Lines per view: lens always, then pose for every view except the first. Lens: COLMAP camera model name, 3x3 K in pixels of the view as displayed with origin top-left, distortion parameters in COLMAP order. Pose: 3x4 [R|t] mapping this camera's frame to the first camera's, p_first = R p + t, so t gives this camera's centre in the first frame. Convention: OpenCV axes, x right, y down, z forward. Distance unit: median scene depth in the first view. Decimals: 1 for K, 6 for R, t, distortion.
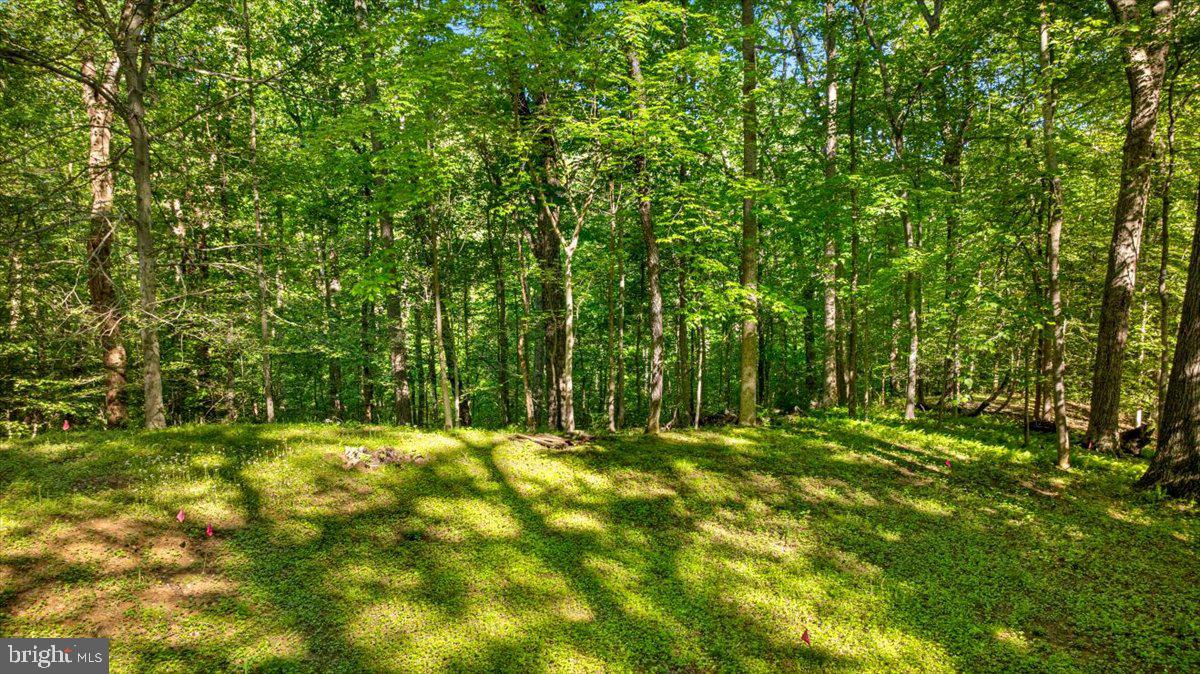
lens RADIAL K [[857.9, 0, 600.0], [0, 857.9, 337.0], [0, 0, 1]] dist [0.000656, -0.001548]
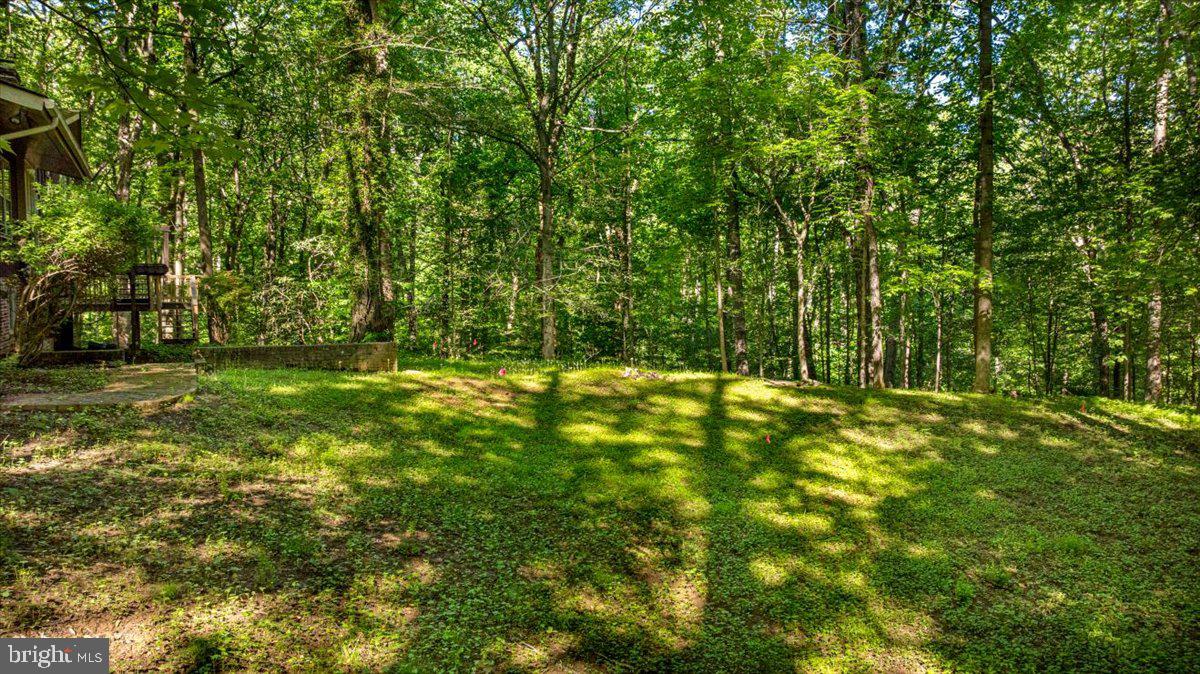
lens RADIAL K [[857.9, 0, 600.0], [0, 857.9, 337.0], [0, 0, 1]] dist [0.000656, -0.001548]
pose [[0.870560, 0.029678, -0.491166, 0.384922], [-0.044576, 0.998832, -0.018654, 0.096074], [0.490038, 0.038133, 0.870866, -0.333660]]
